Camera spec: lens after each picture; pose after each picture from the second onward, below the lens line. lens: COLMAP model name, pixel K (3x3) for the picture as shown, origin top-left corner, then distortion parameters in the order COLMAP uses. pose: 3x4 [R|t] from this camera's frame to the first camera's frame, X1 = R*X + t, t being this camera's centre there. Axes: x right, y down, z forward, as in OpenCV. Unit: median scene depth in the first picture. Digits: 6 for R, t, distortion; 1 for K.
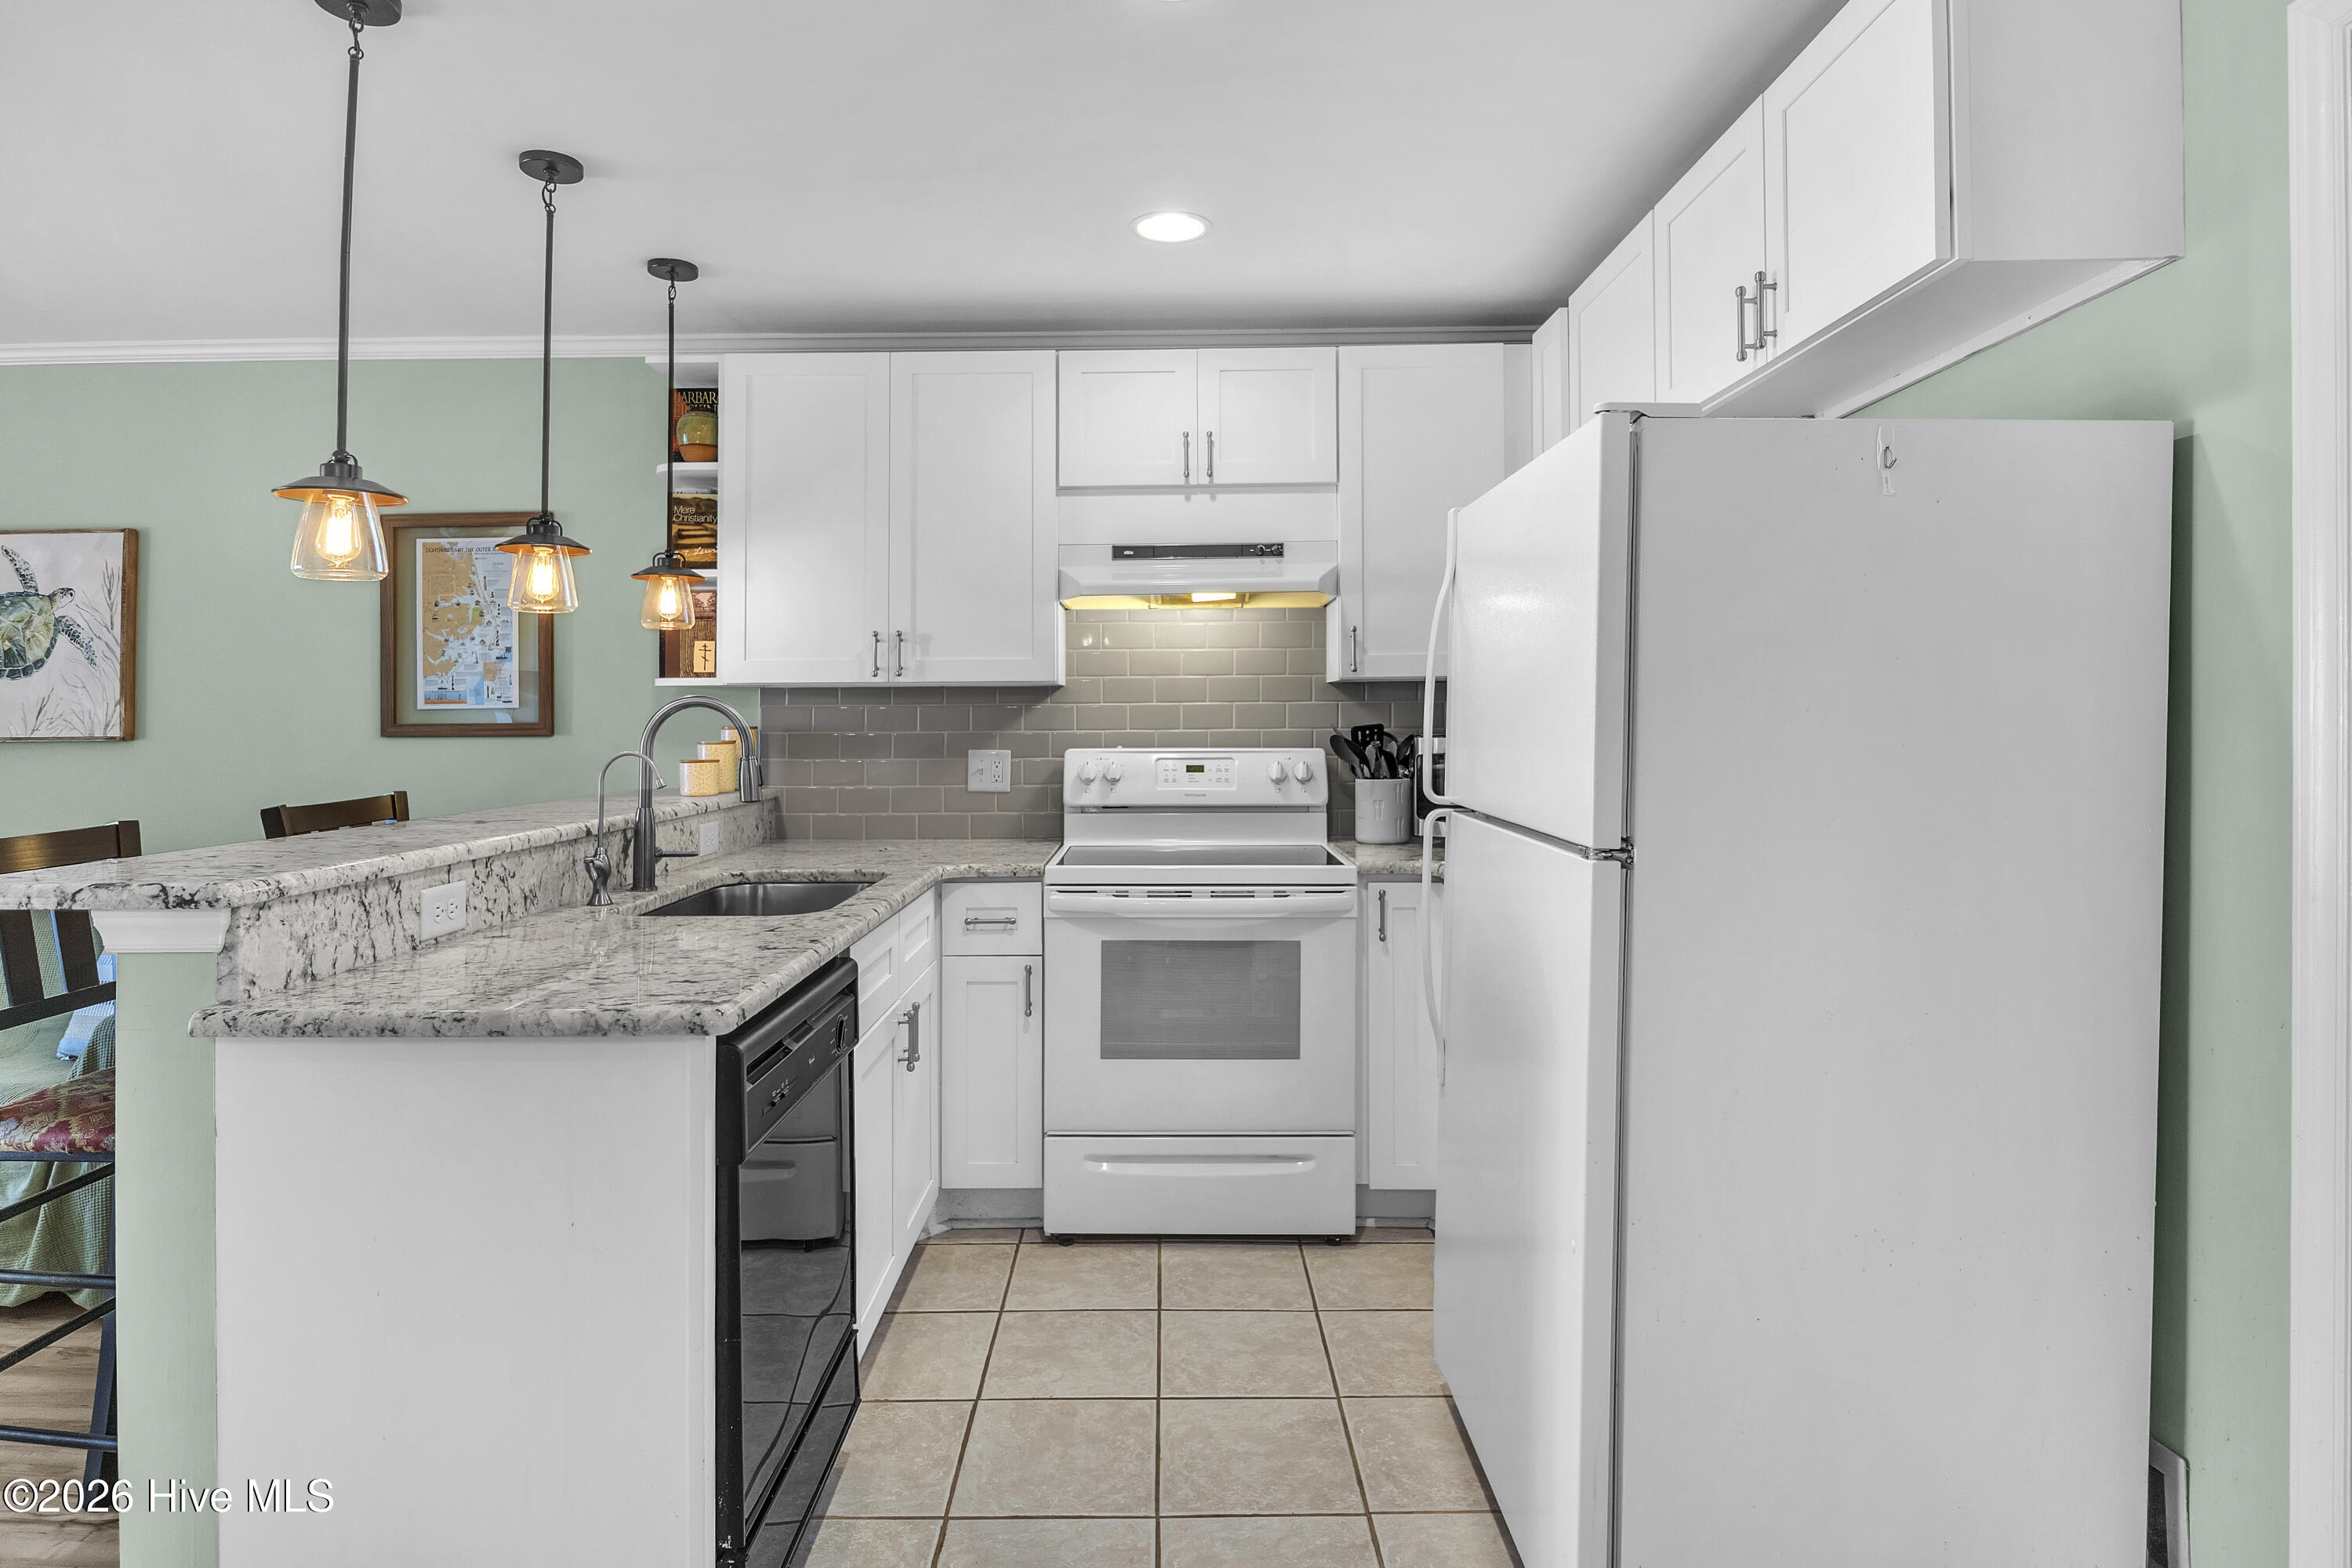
lens RADIAL K [[1198.0, 0, 1151.8], [0, 1198.0, 691.4], [0, 0, 1]] dist [-0.017876, -0.002853]
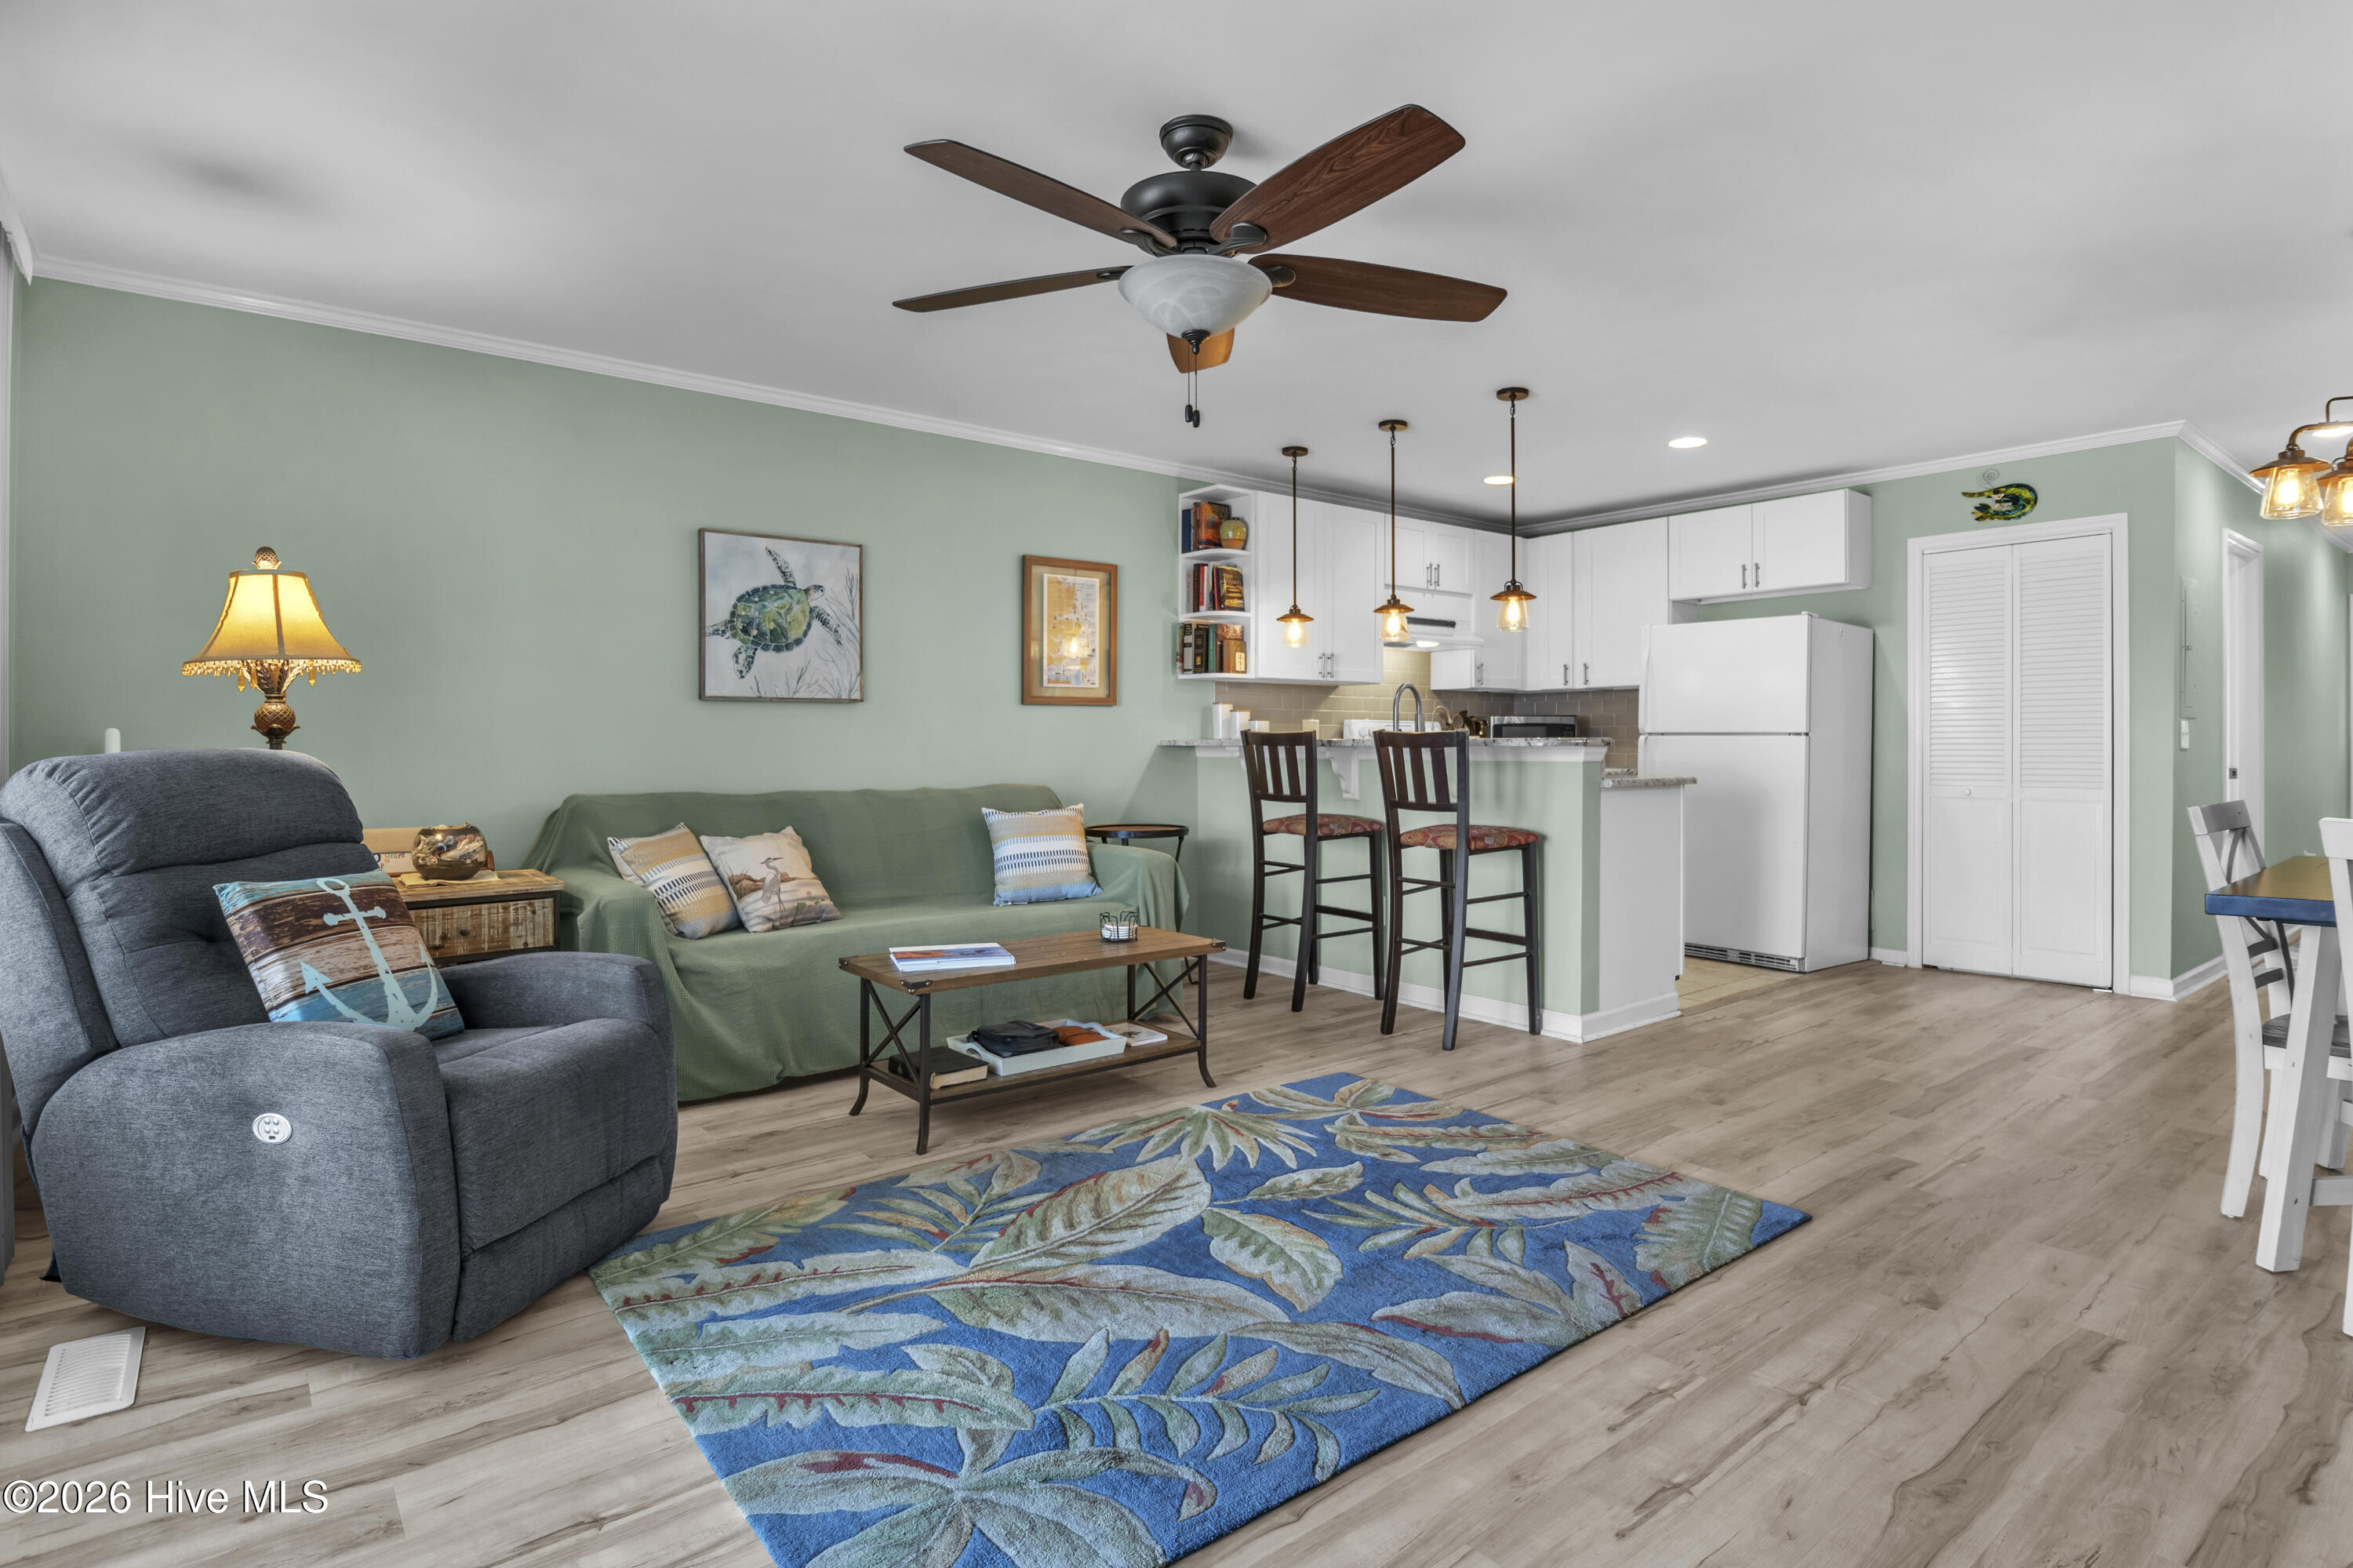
lens RADIAL K [[1198.5, 0, 1156.8], [0, 1198.5, 740.8], [0, 0, 1]] dist [-0.017876, -0.002853]
pose [[0.784249, 0.008009, 0.620395, -1.608075], [-0.020079, 0.999721, 0.012476, 0.068492], [-0.620121, -0.022241, 0.784191, -0.316918]]
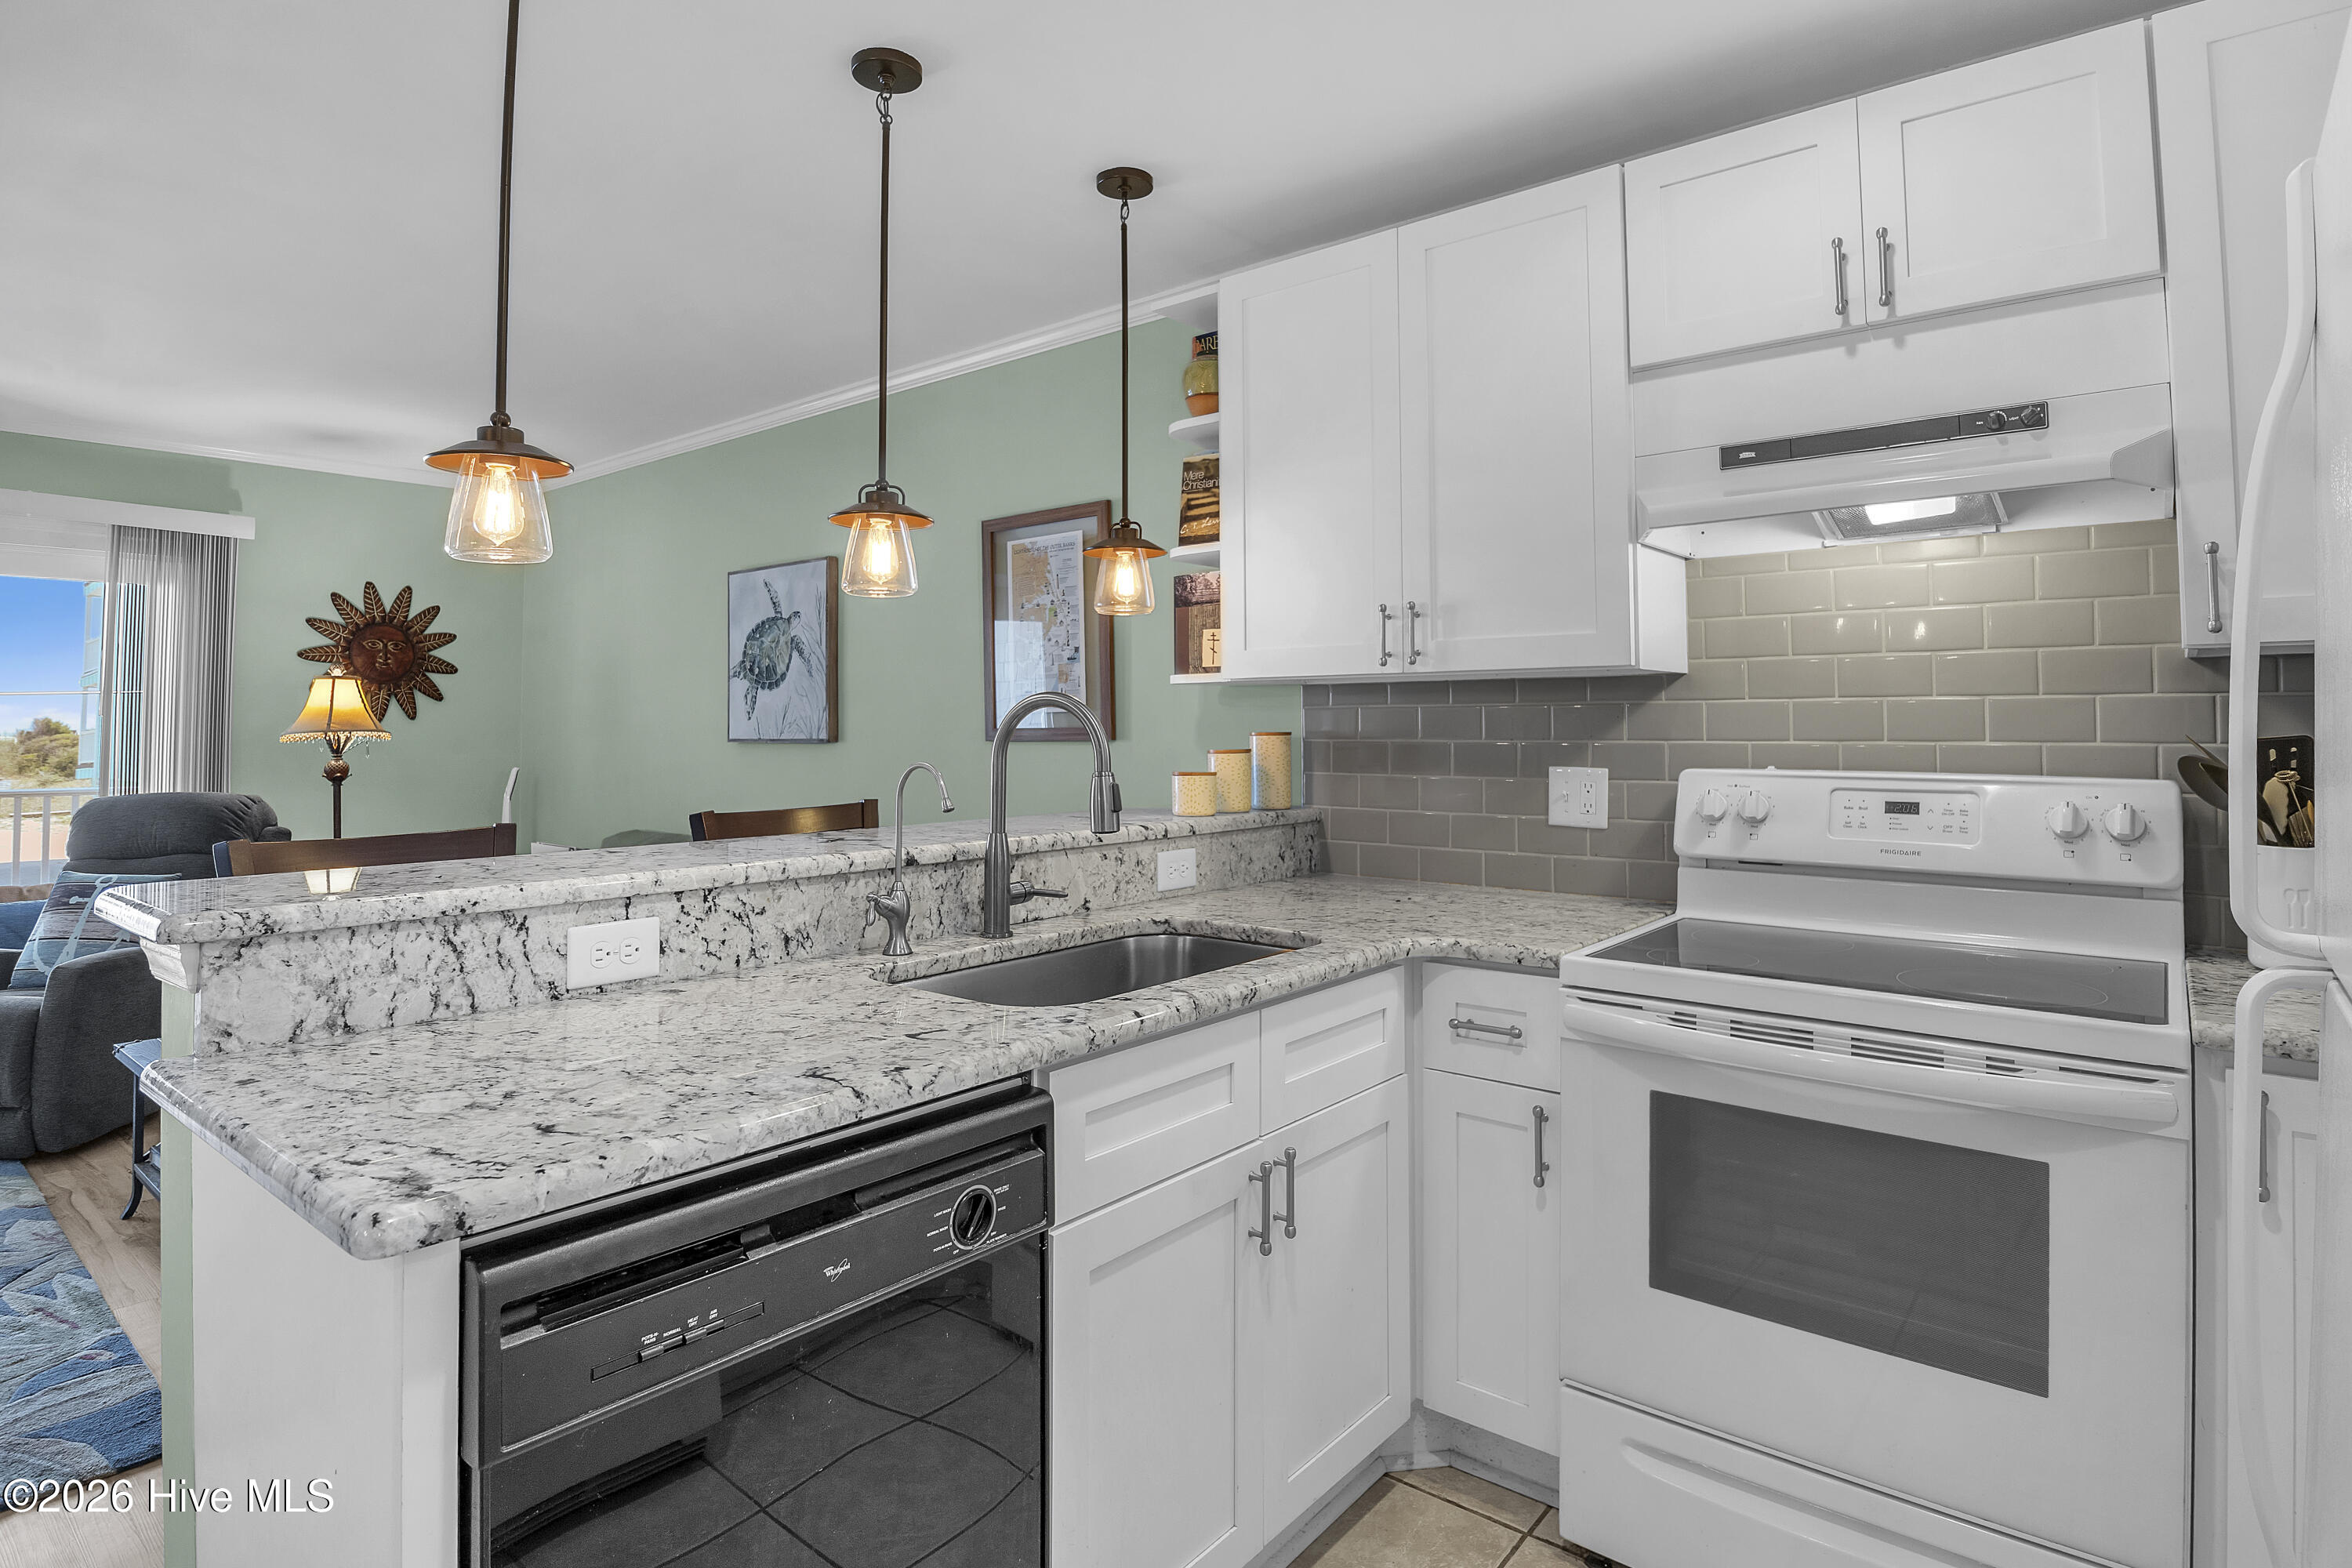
lens RADIAL K [[1198.0, 0, 1194.5], [0, 1198.0, 684.7], [0, 0, 1]] dist [-0.017876, -0.002853]
pose [[0.785252, -0.018663, -0.618896, 0.137466], [0.012408, 0.999819, -0.014407, 0.008296], [0.619053, 0.003634, 0.785341, 0.343506]]
